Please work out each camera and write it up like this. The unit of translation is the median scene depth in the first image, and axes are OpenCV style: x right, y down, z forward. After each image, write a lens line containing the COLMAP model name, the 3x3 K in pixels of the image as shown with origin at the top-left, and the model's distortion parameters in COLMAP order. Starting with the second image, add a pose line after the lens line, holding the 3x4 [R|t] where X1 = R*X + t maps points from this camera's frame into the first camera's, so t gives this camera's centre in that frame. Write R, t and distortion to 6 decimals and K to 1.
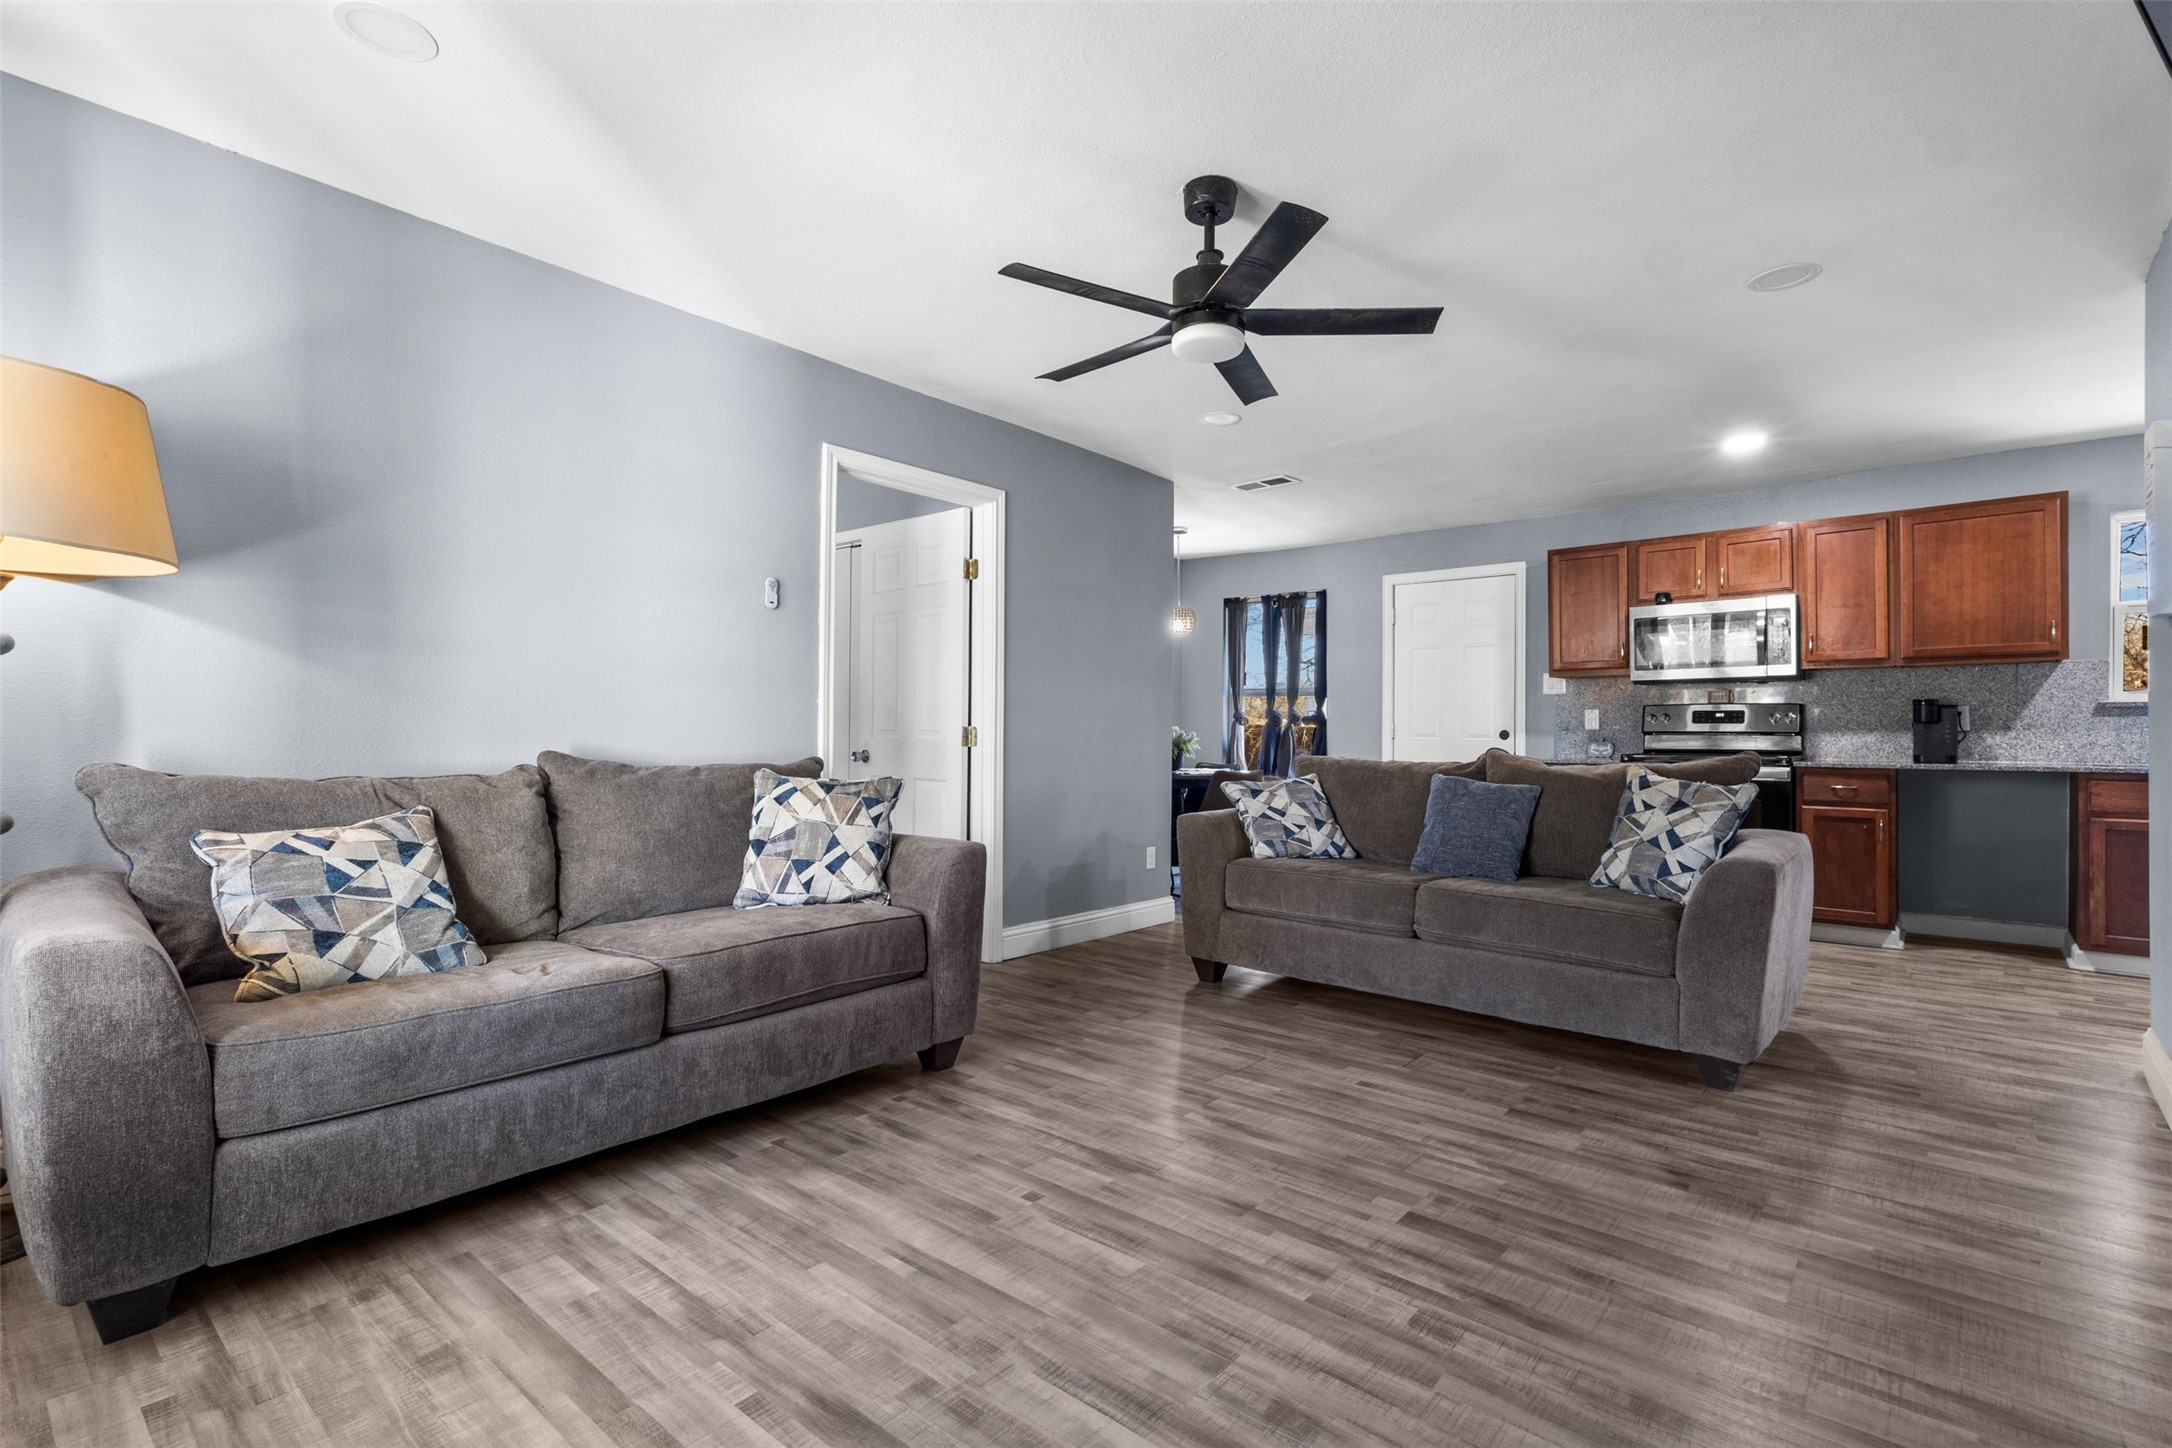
lens RADIAL K [[1012.0, 0, 1077.0], [0, 1012.0, 729.6], [0, 0, 1]] dist [0.007975, -0.000061]
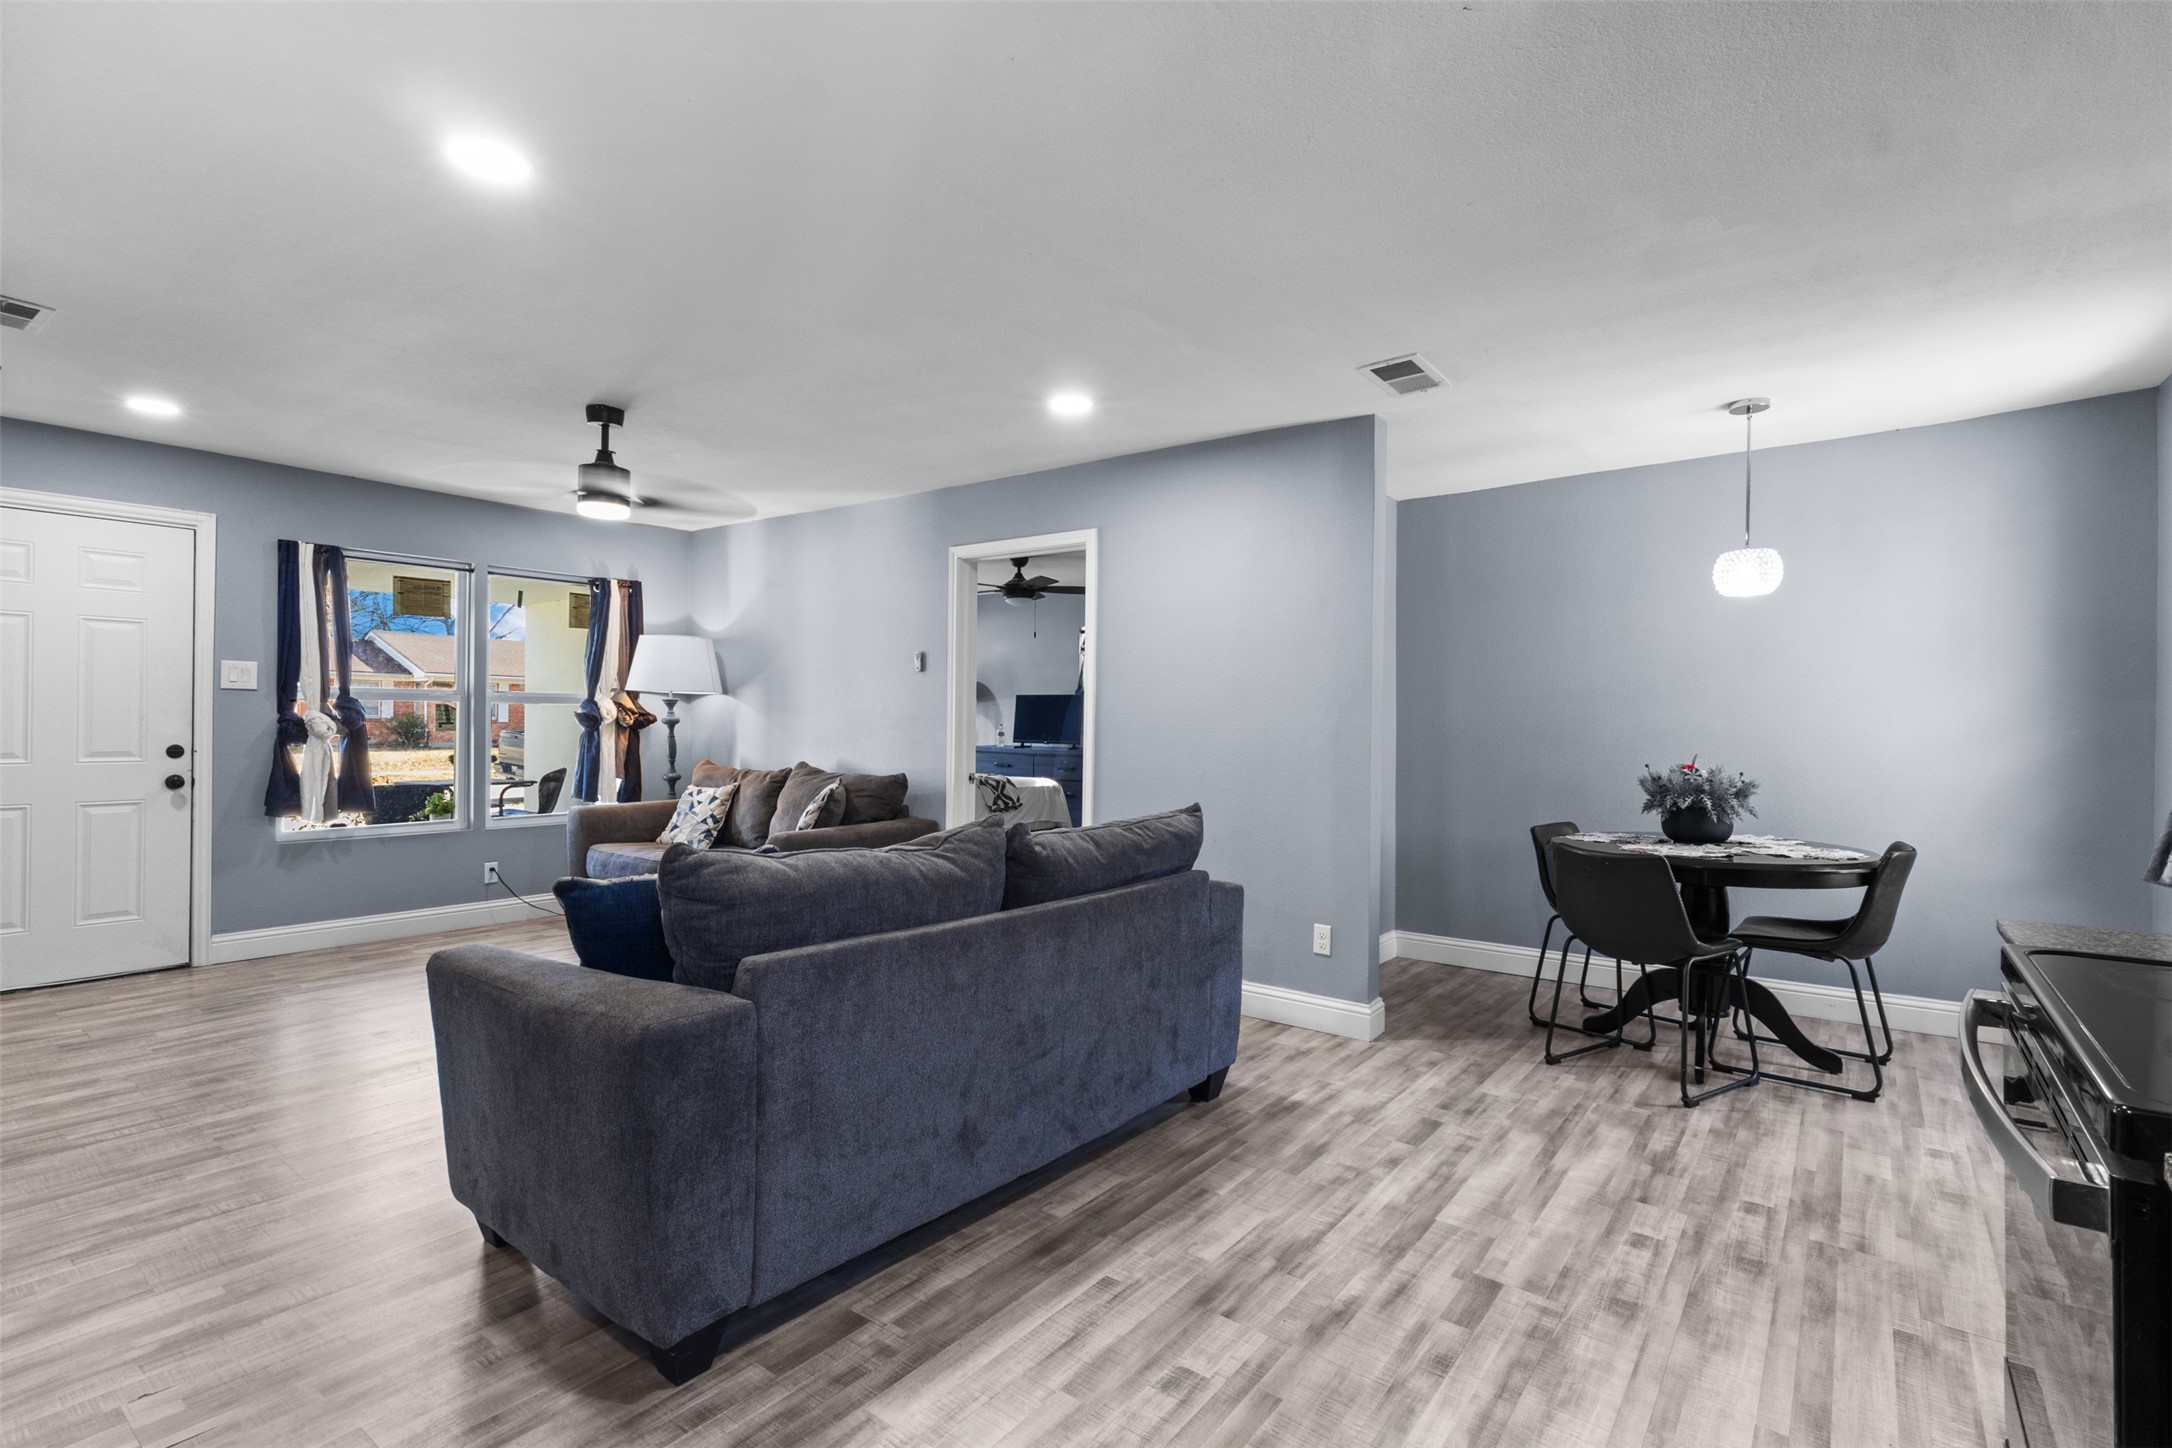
lens RADIAL K [[1012.0, 0, 1064.2], [0, 1012.0, 722.8], [0, 0, 1]] dist [0.007975, -0.000061]
pose [[0.039241, -0.000810, -0.999229, 1.384602], [-0.004090, 0.999991, -0.000971, -0.051771], [0.999221, 0.004125, 0.039237, 1.344480]]
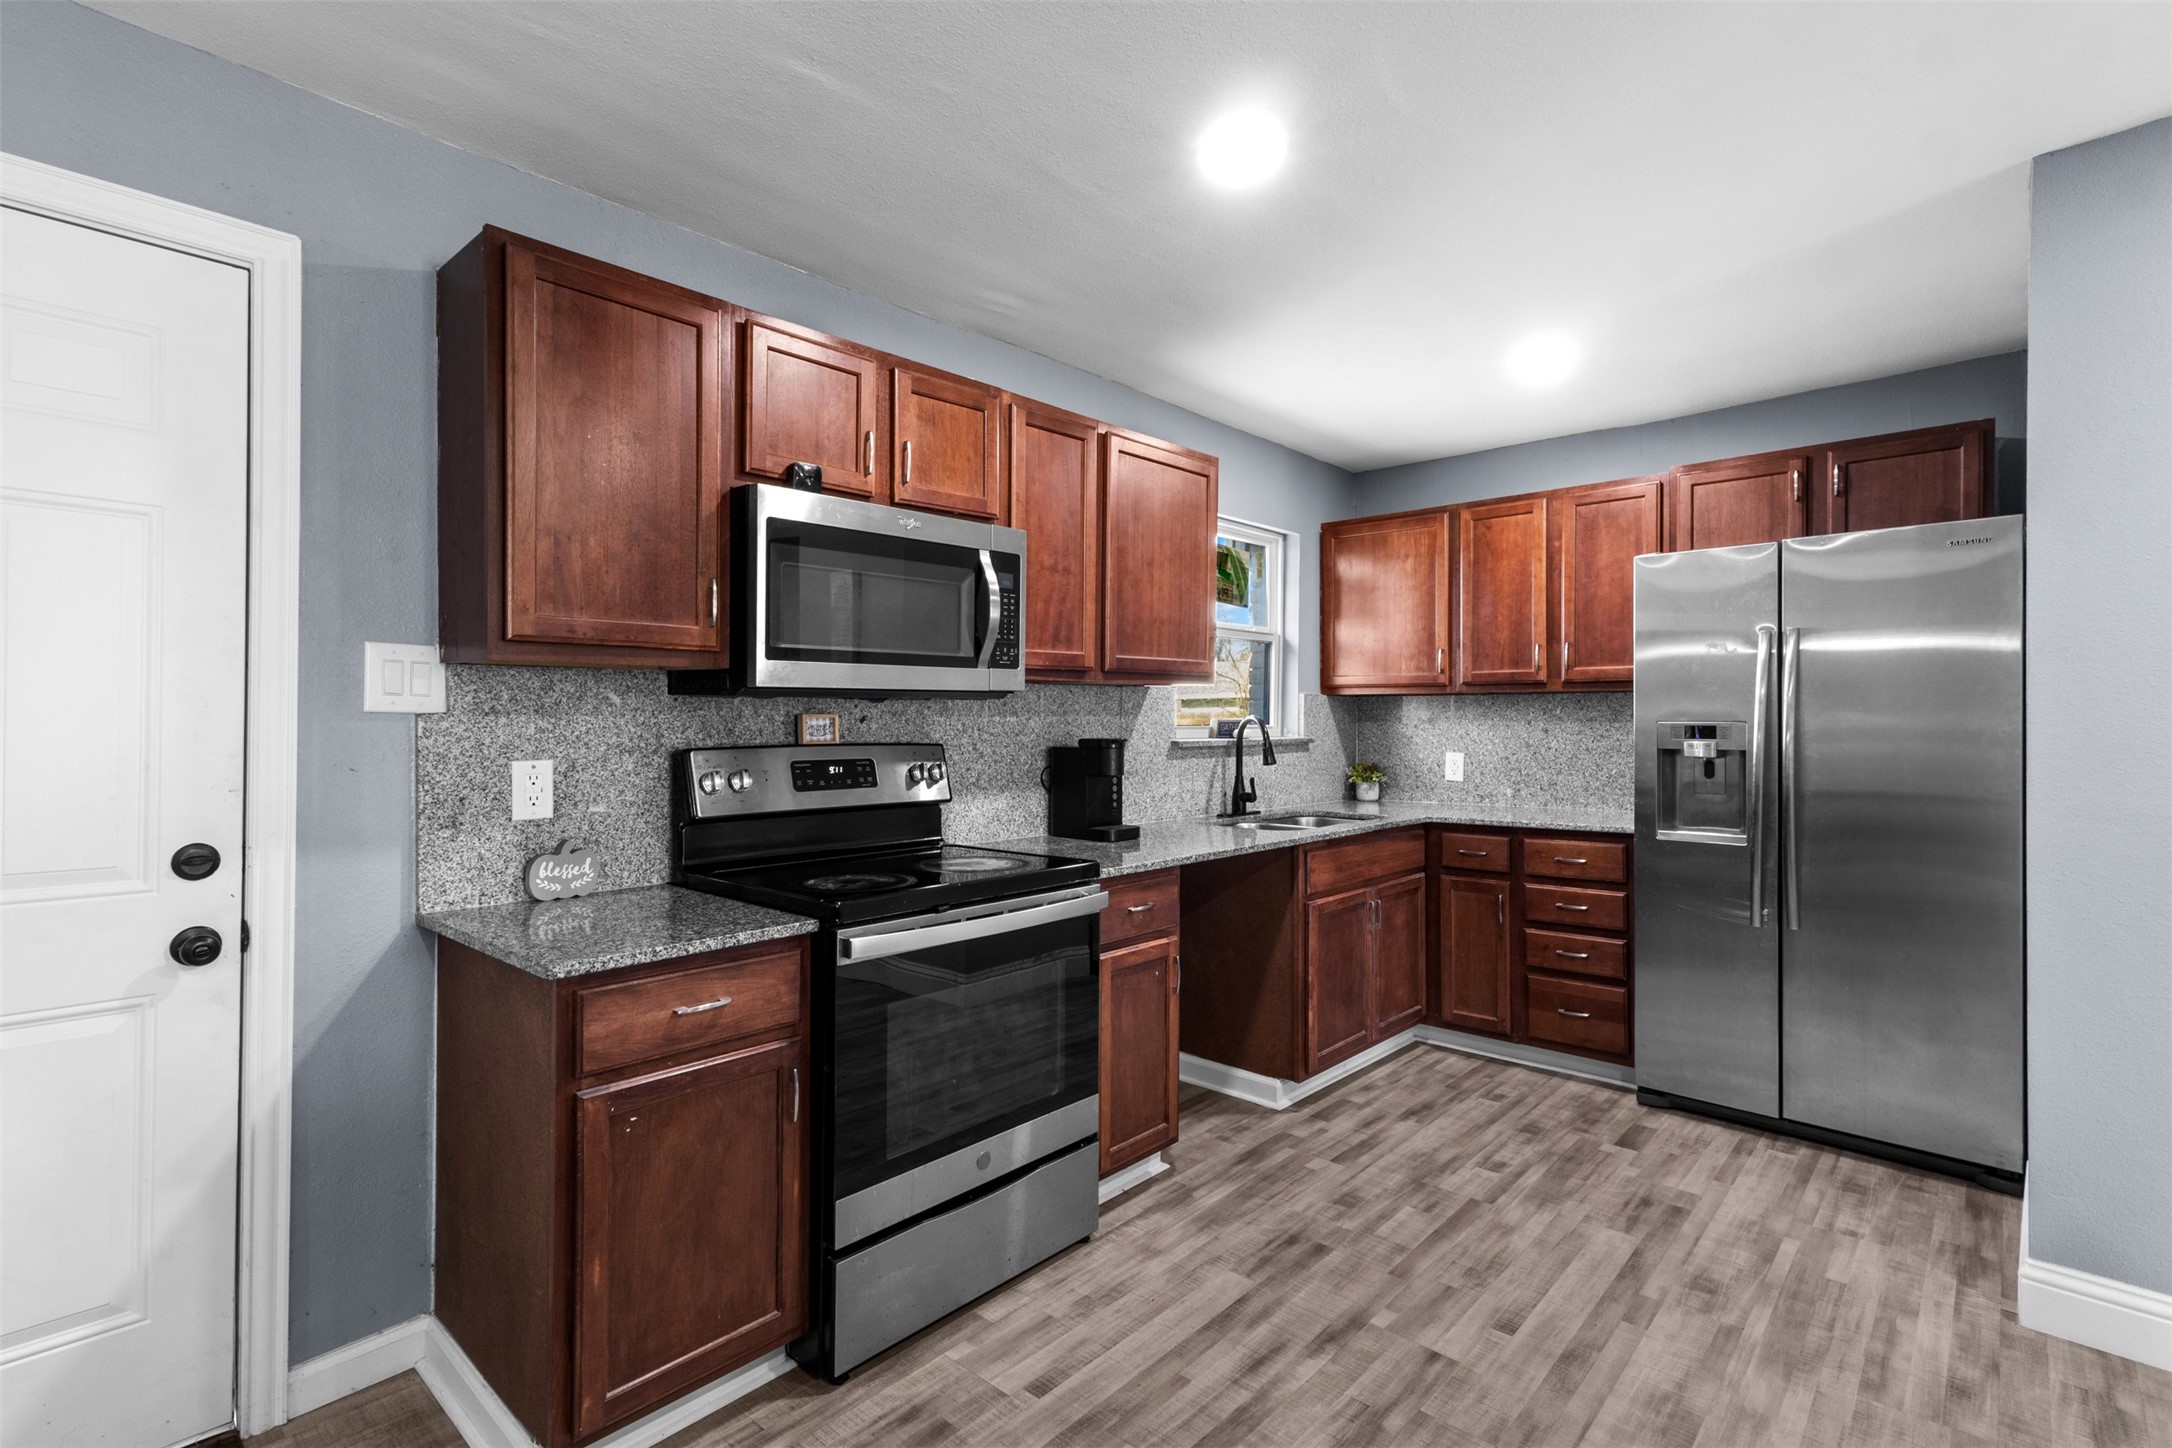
lens RADIAL K [[1012.0, 0, 1079.8], [0, 1012.0, 723.6], [0, 0, 1]] dist [0.007975, -0.000061]
pose [[0.035738, -0.004944, 0.999349, 0.348520], [-0.000194, 0.999988, 0.004954, -0.067945], [-0.999361, -0.000371, 0.035736, 1.608086]]
